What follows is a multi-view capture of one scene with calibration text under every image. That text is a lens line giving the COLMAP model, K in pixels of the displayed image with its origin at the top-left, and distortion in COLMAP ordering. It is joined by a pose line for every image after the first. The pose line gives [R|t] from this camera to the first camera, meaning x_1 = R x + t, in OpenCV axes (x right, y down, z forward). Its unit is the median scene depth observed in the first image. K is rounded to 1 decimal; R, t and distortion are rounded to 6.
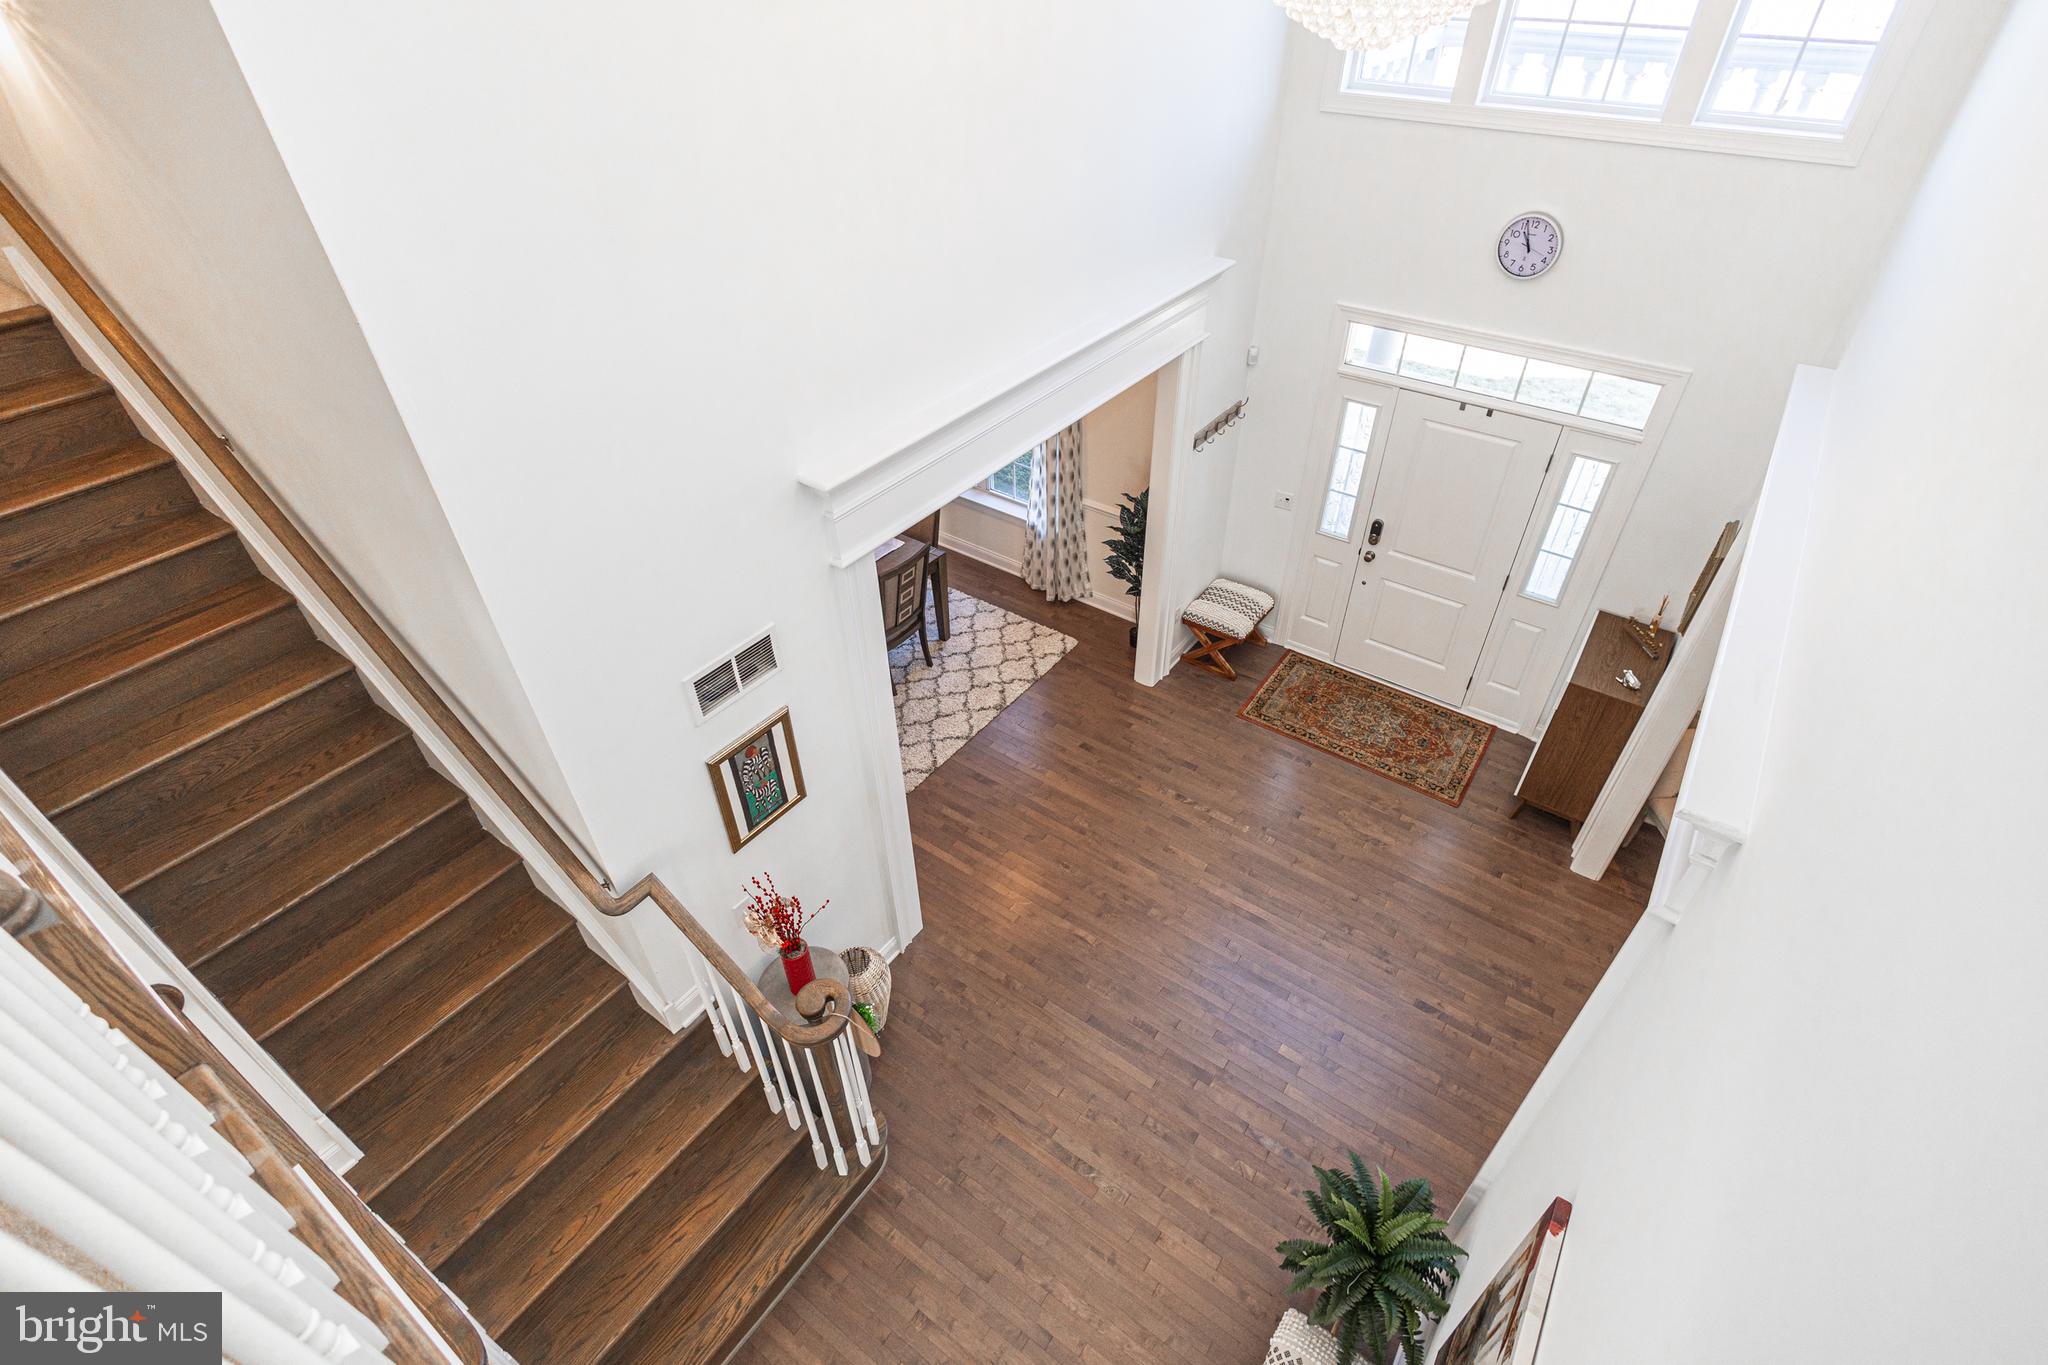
lens RADIAL K [[945.5, 0, 1067.9], [0, 945.5, 690.3], [0, 0, 1]] dist [0.008675, -0.000338]
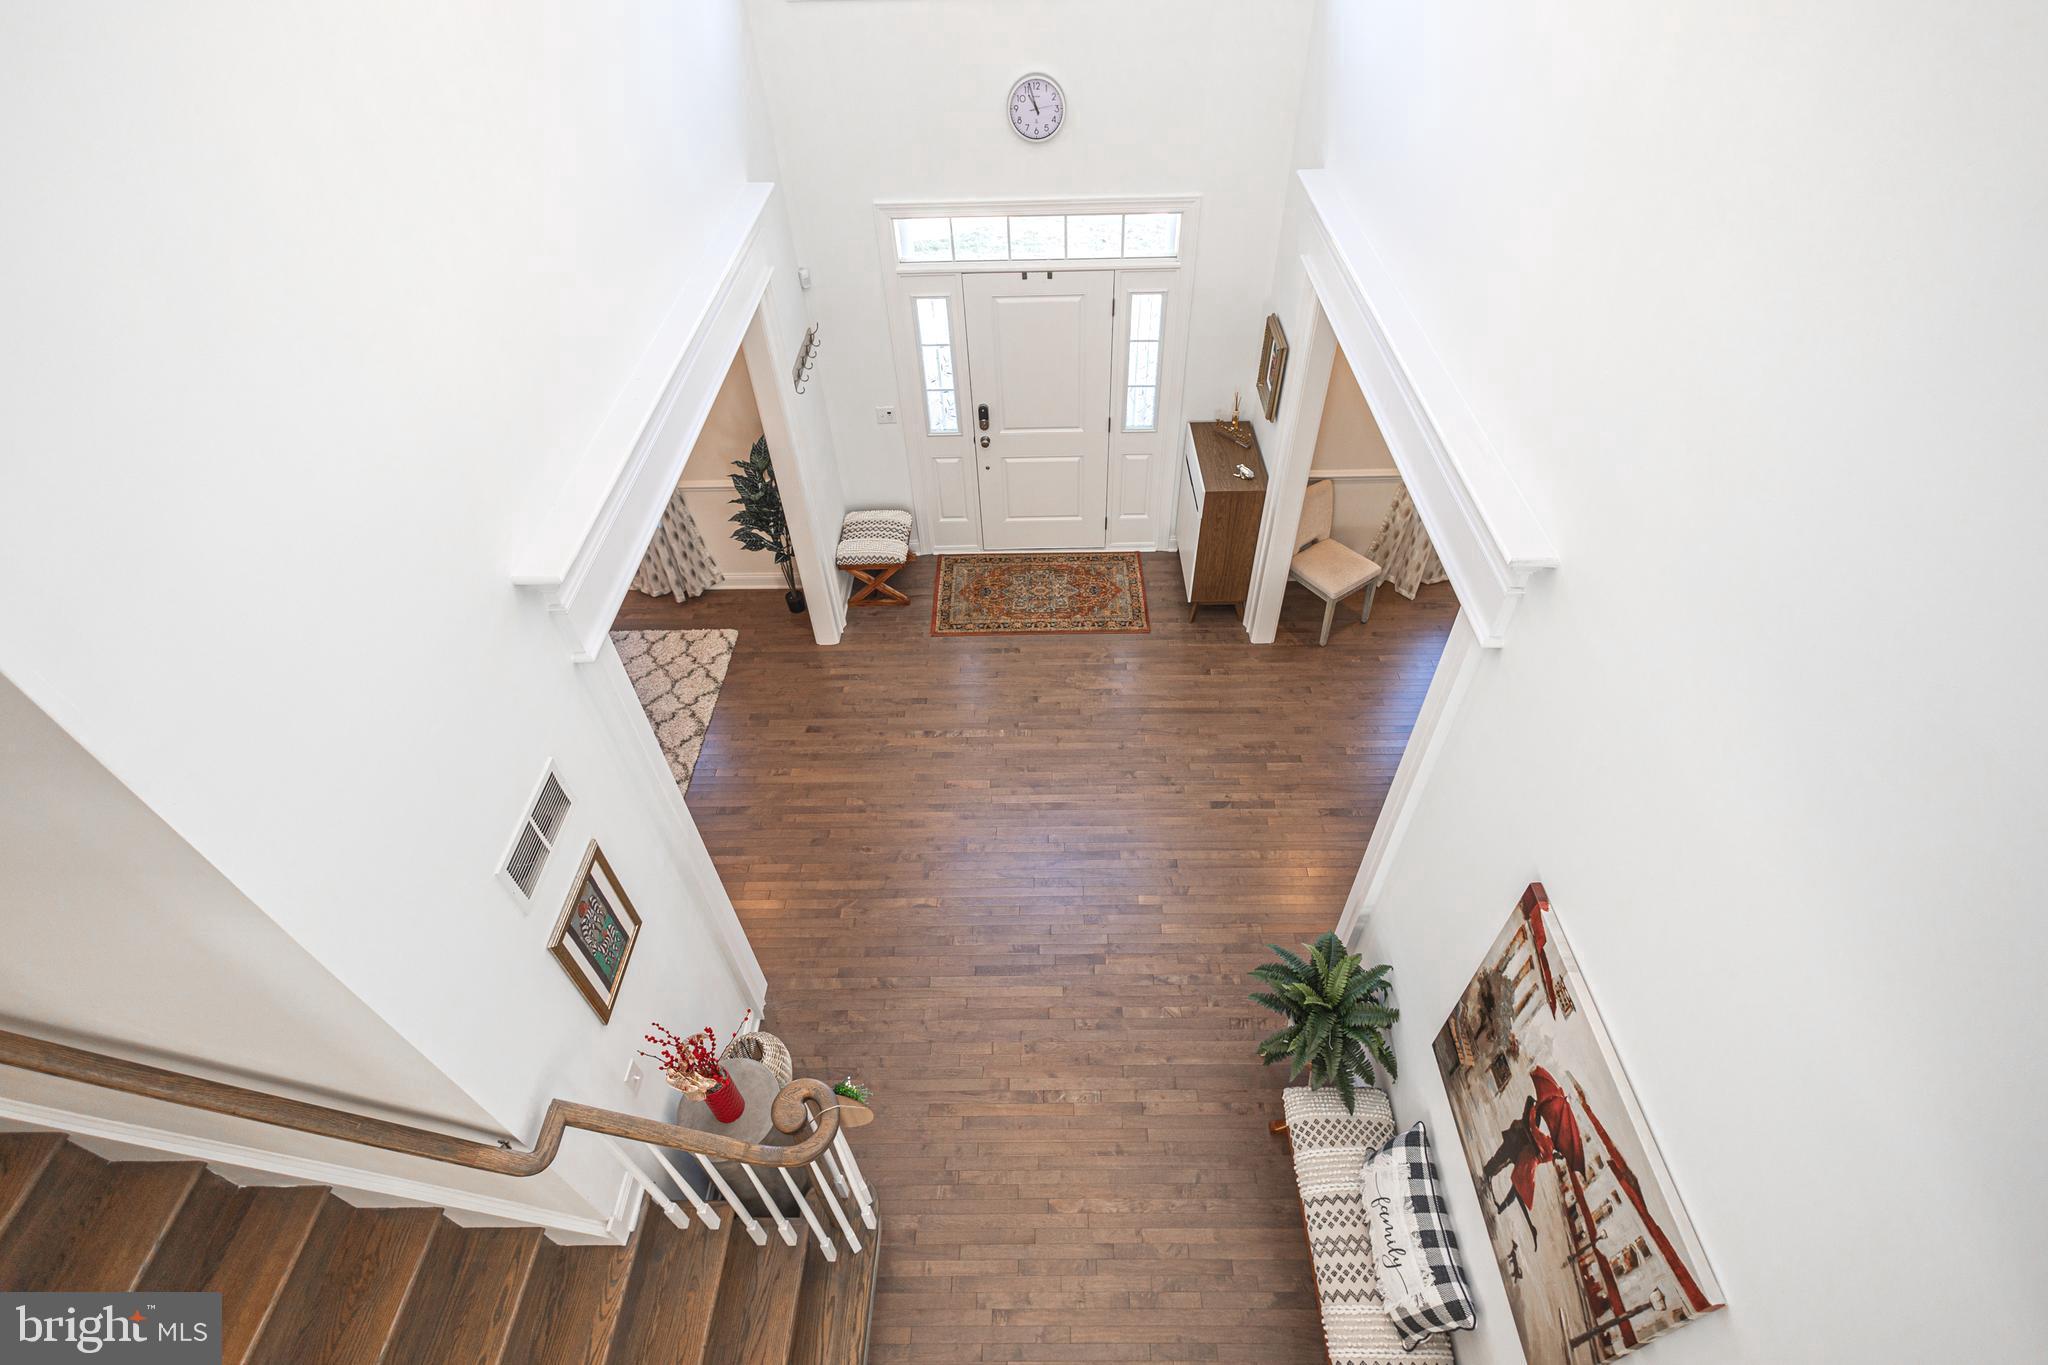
lens RADIAL K [[945.5, 0, 1033.7], [0, 945.5, 685.2], [0, 0, 1]] dist [0.008675, -0.000338]
pose [[0.824633, -0.418065, 0.381053, -0.173048], [0.379639, 0.908417, 0.175080, -0.076485], [-0.419350, 0.000286, 0.907825, 0.059185]]
